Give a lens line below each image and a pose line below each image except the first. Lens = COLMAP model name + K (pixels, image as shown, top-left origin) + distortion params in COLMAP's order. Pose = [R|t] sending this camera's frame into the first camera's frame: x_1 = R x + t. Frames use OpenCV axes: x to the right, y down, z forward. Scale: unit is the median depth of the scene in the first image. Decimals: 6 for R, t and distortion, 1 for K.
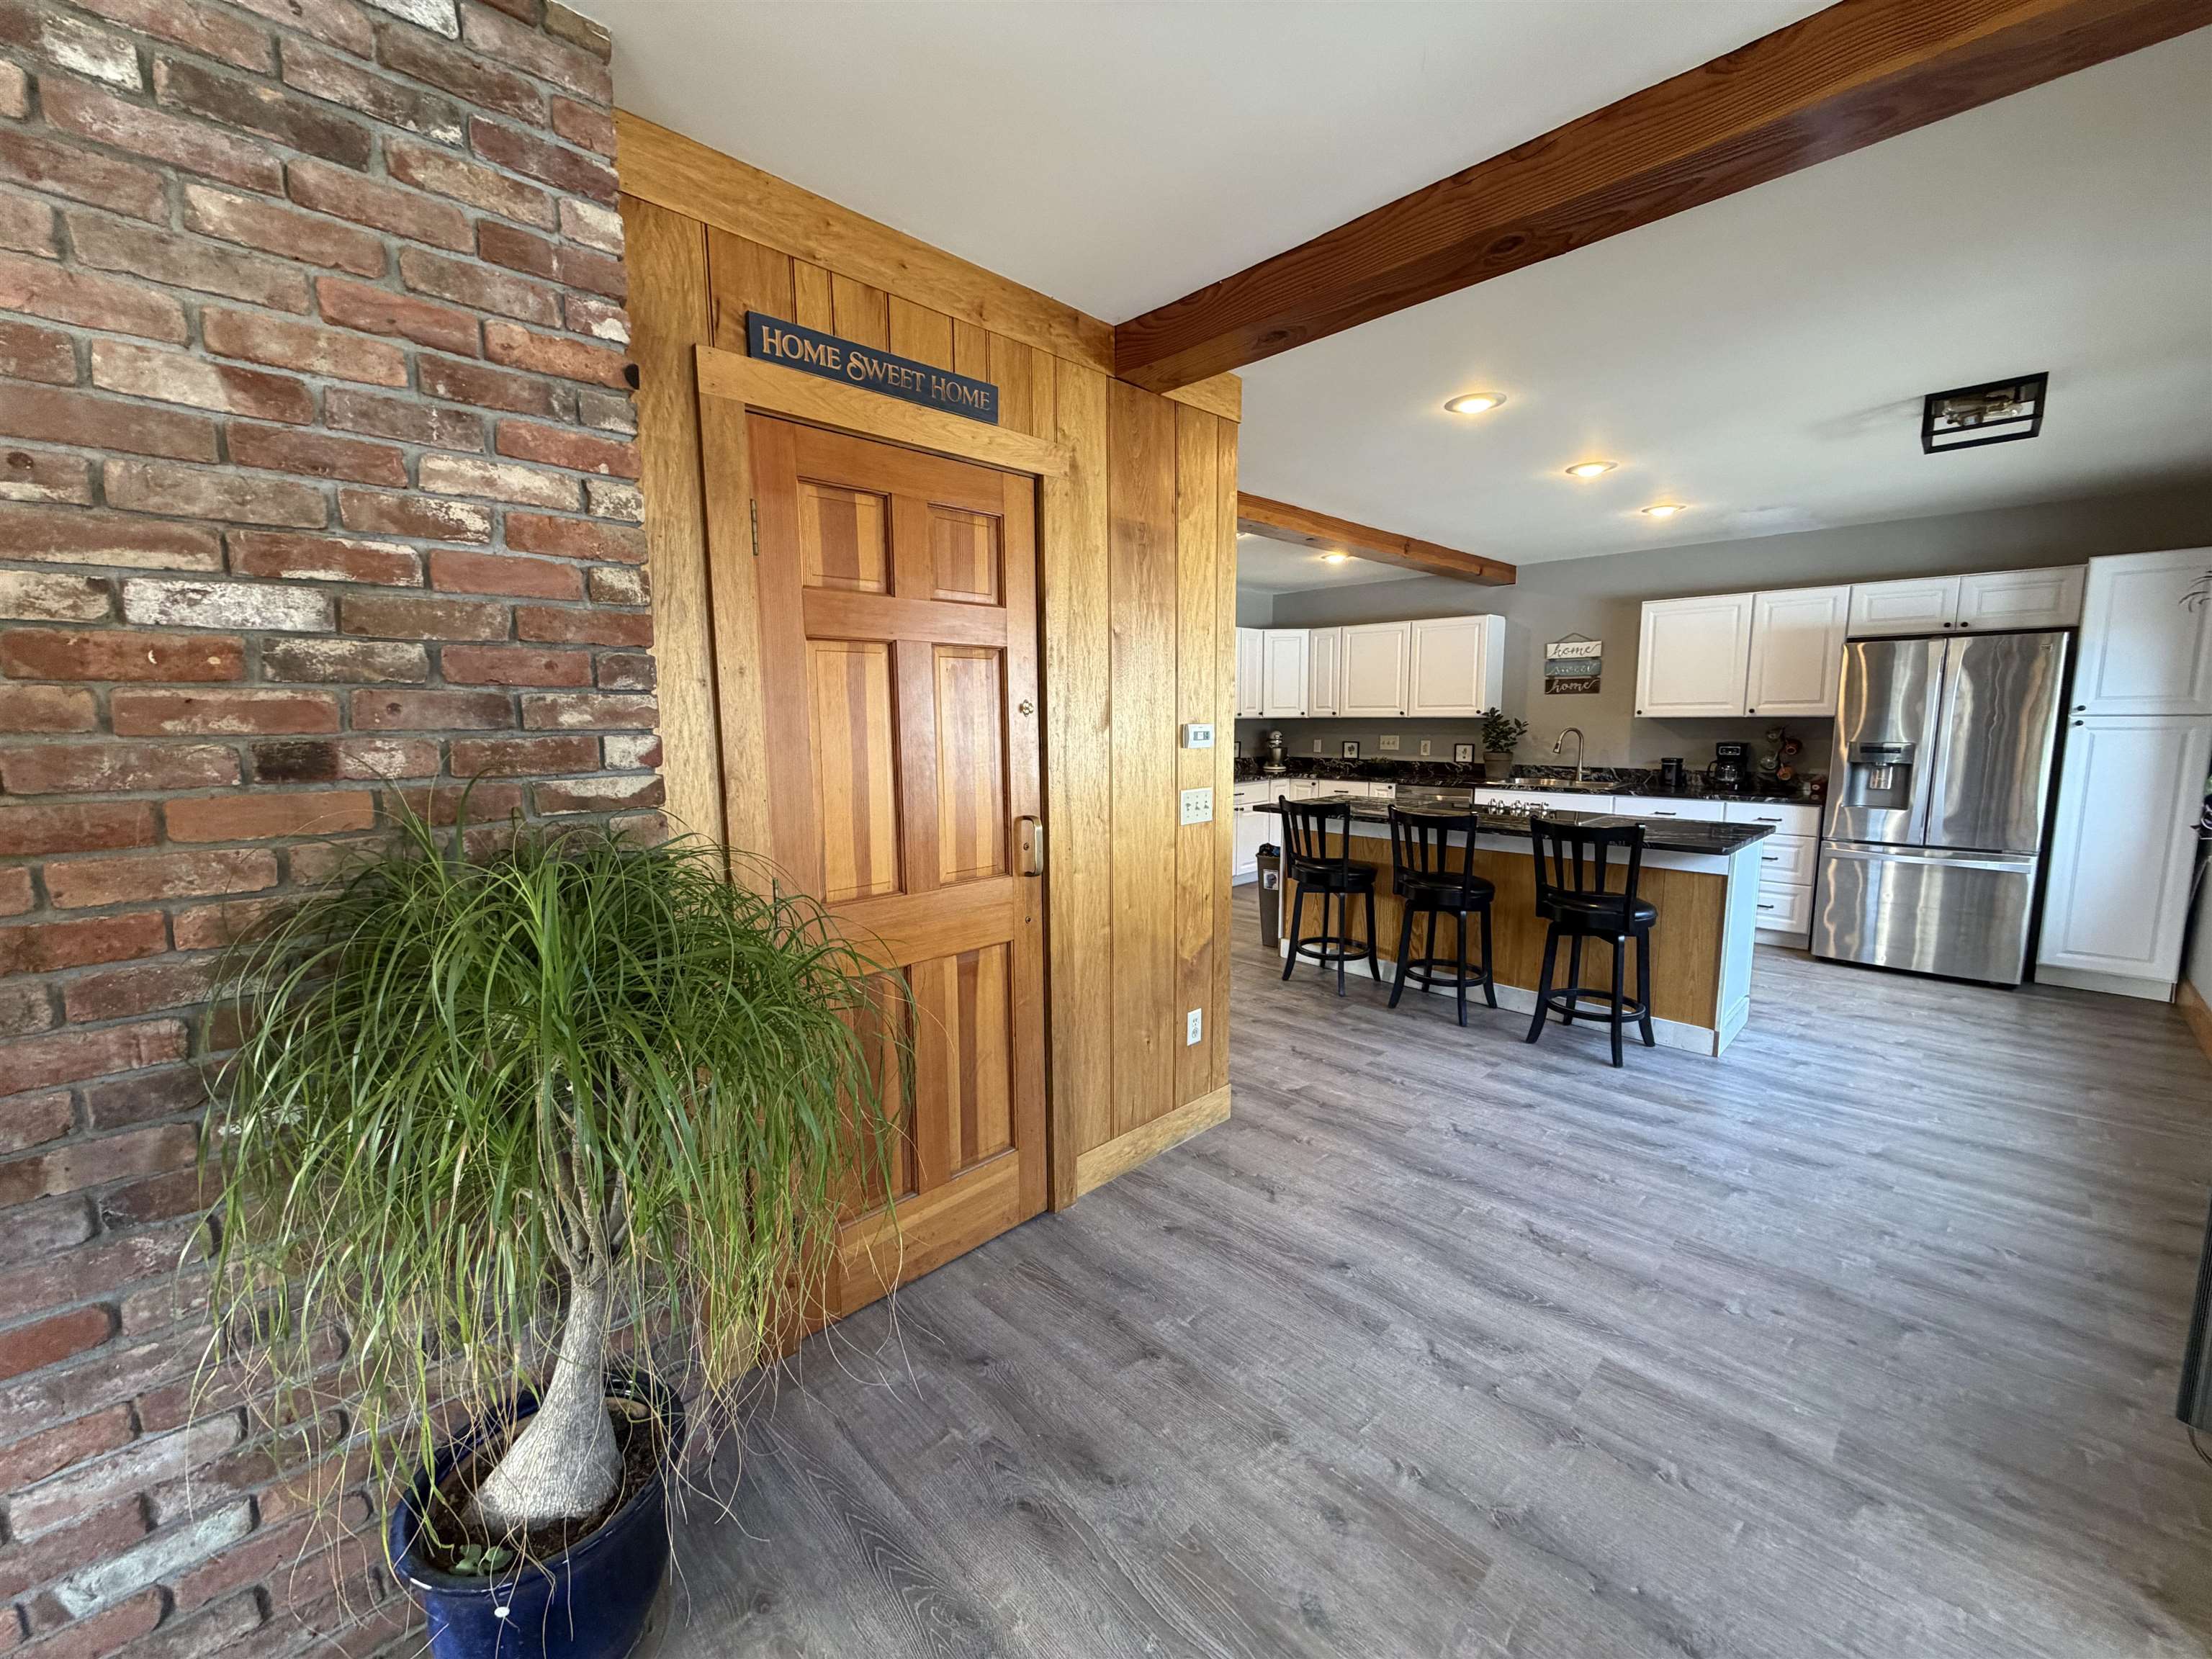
lens RADIAL K [[882.0, 0, 1098.2], [0, 882.0, 832.5], [0, 0, 1]] dist [0.000587, -0.000044]
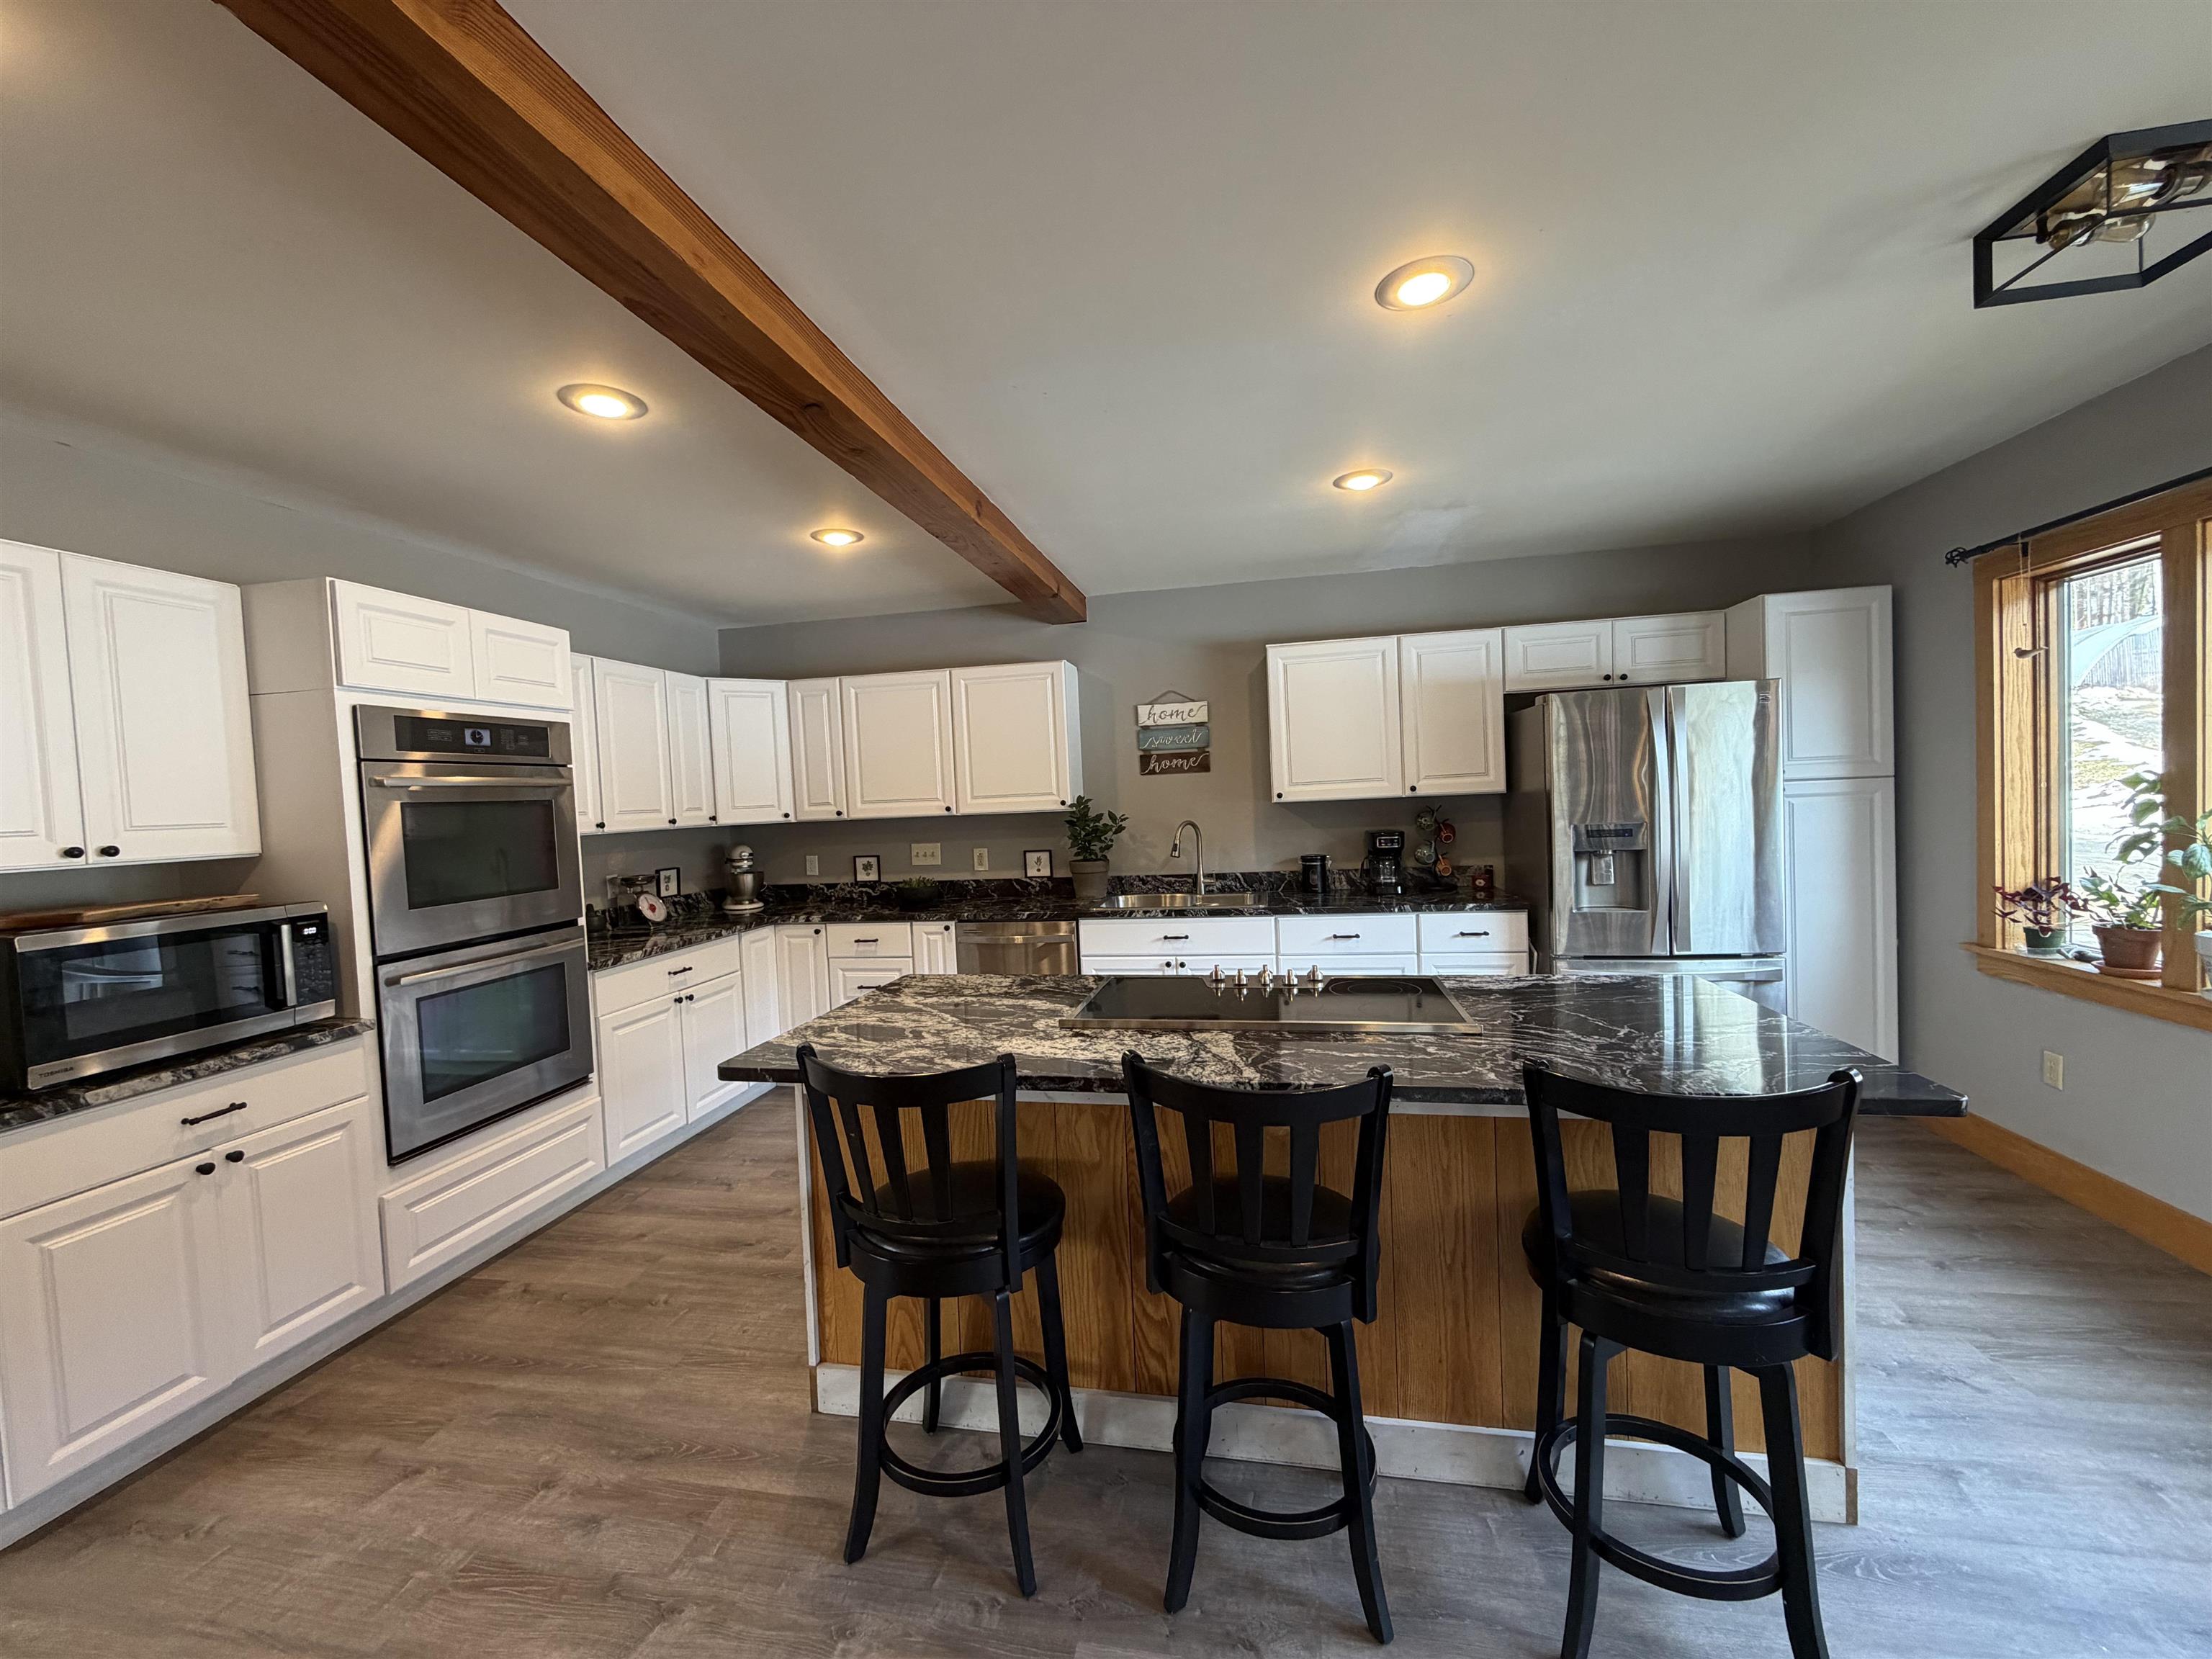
lens RADIAL K [[882.0, 0, 1098.7], [0, 882.0, 832.5], [0, 0, 1]] dist [0.000587, -0.000044]
pose [[0.825373, -0.049864, 0.562382, 0.094147], [0.112782, 0.990578, -0.077692, -0.073281], [-0.553209, 0.127551, 0.823220, 0.539593]]
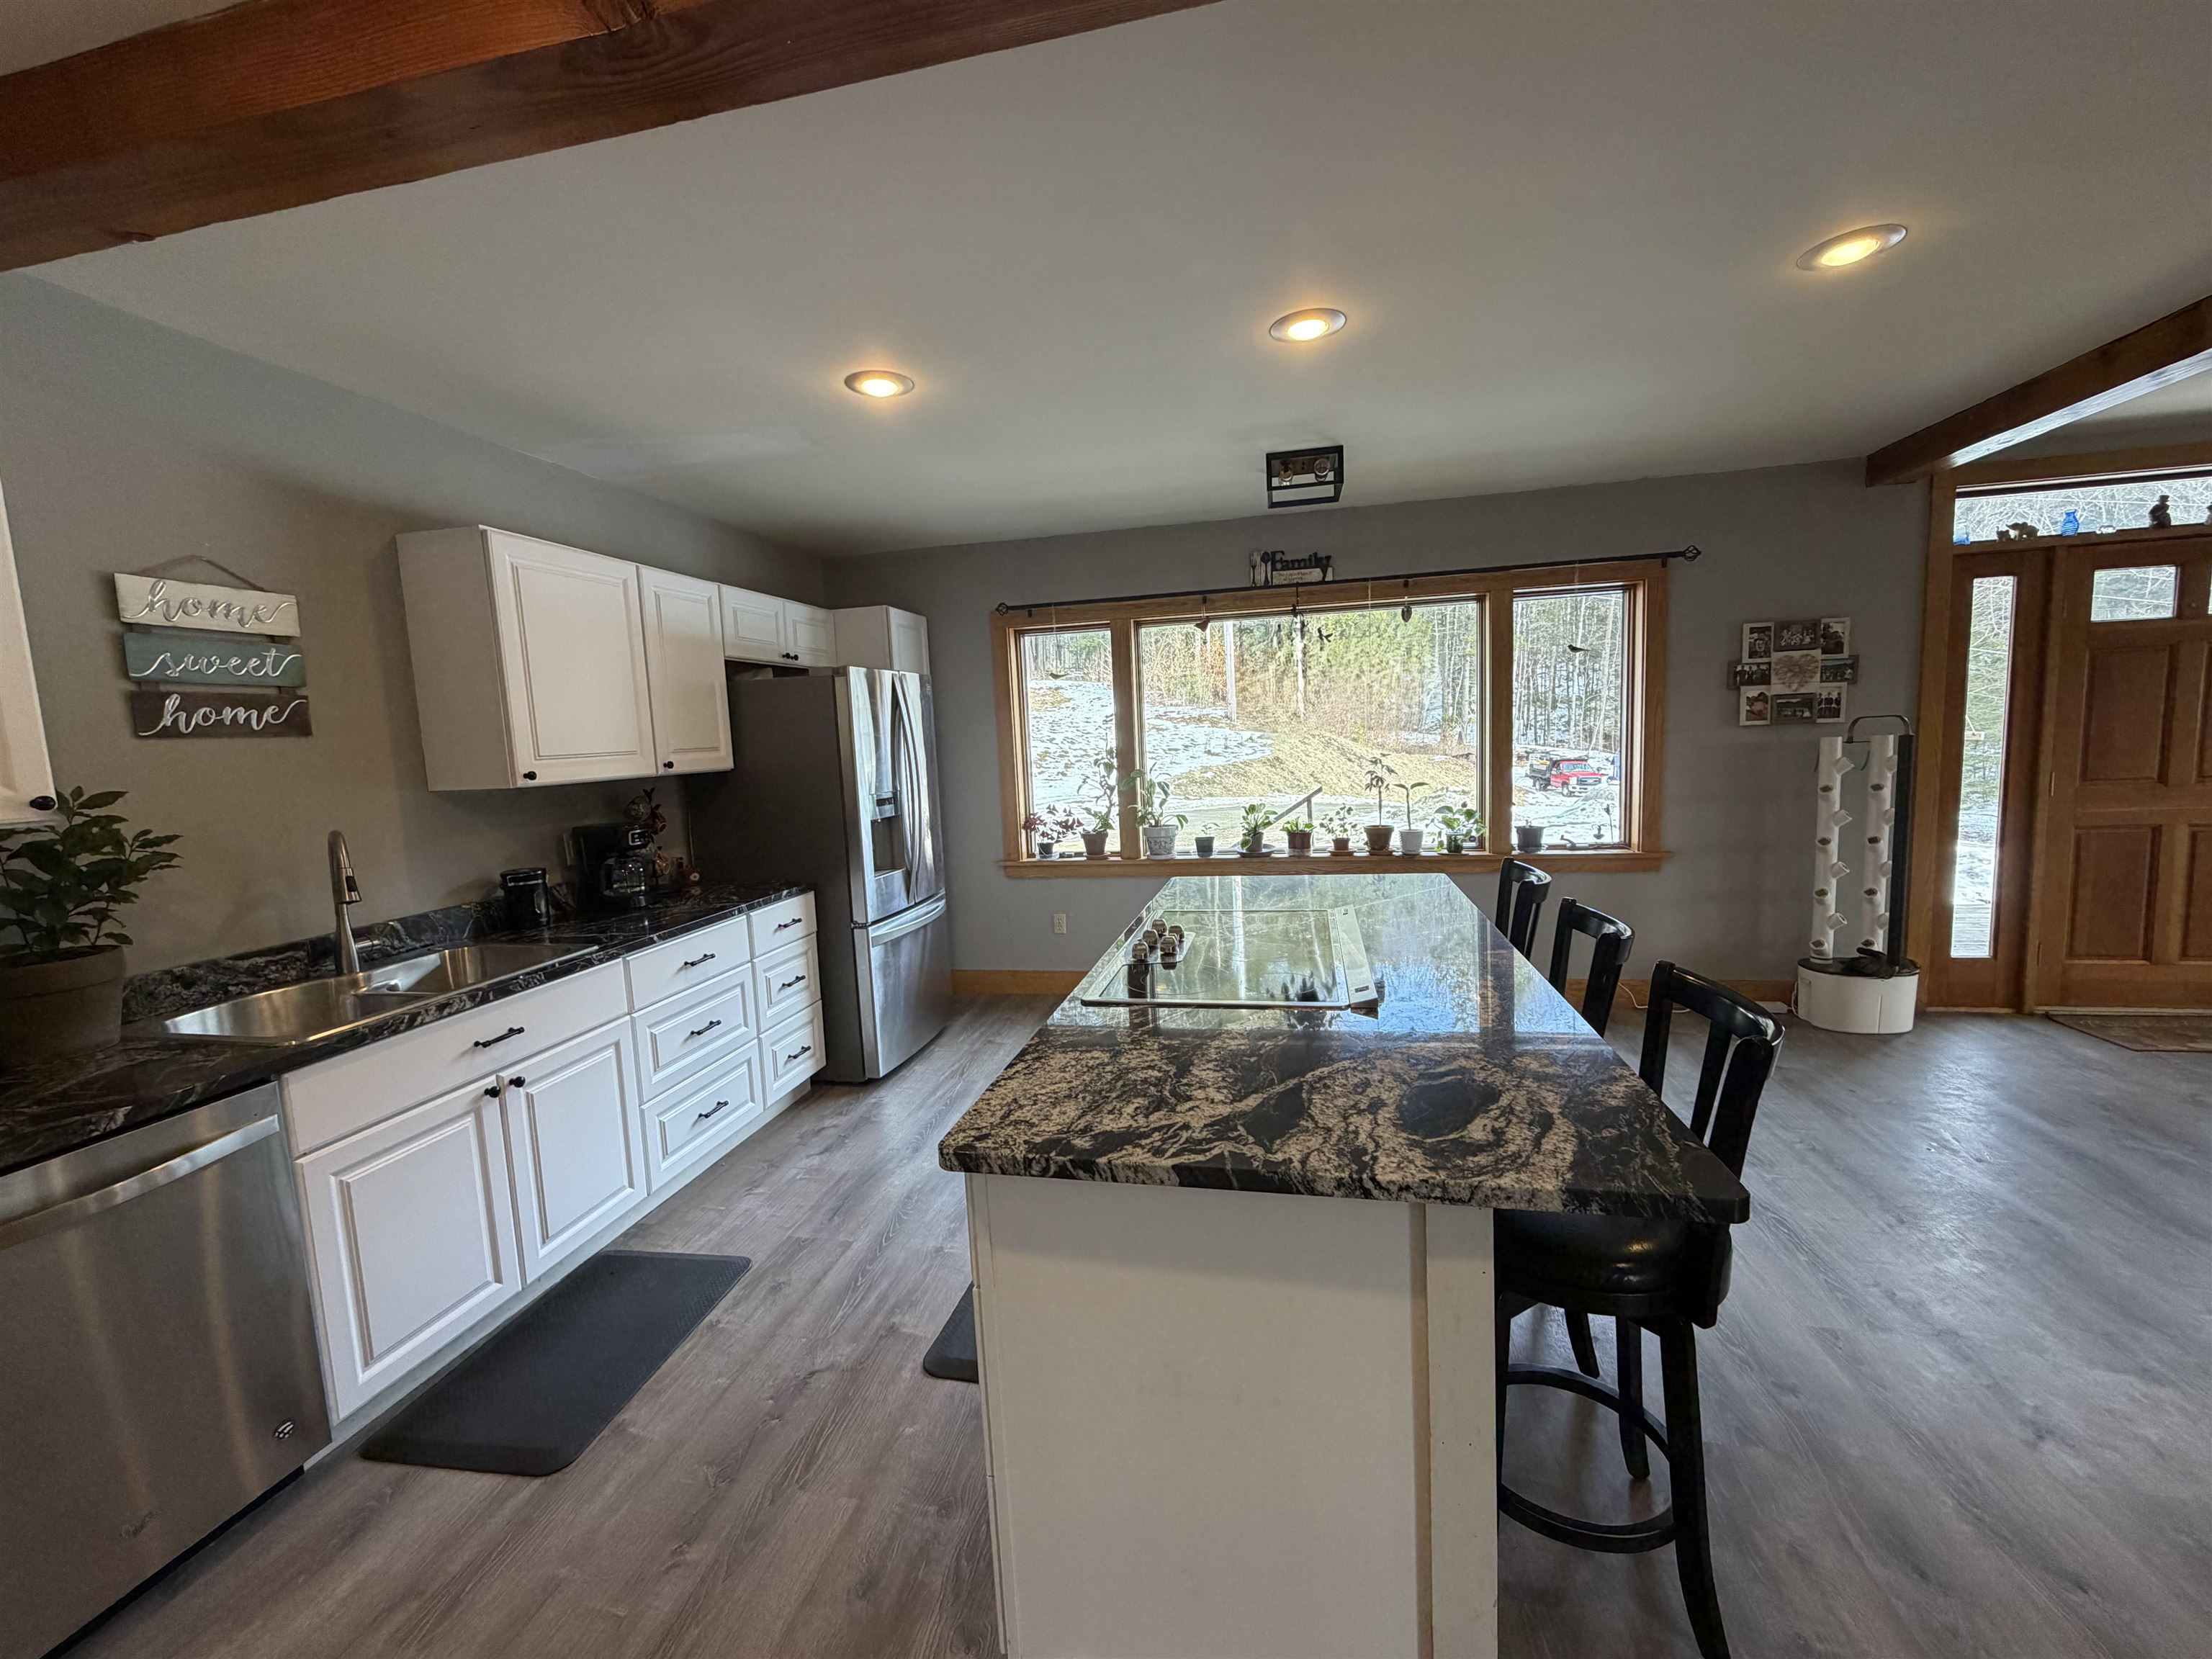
lens RADIAL K [[882.0, 0, 1099.4], [0, 882.0, 831.0], [0, 0, 1]] dist [0.000587, -0.000044]
pose [[-0.541738, -0.058131, 0.838535, 0.084876], [0.165861, 0.970598, 0.174442, -0.152034], [-0.824021, 0.233582, -0.516168, 1.092784]]
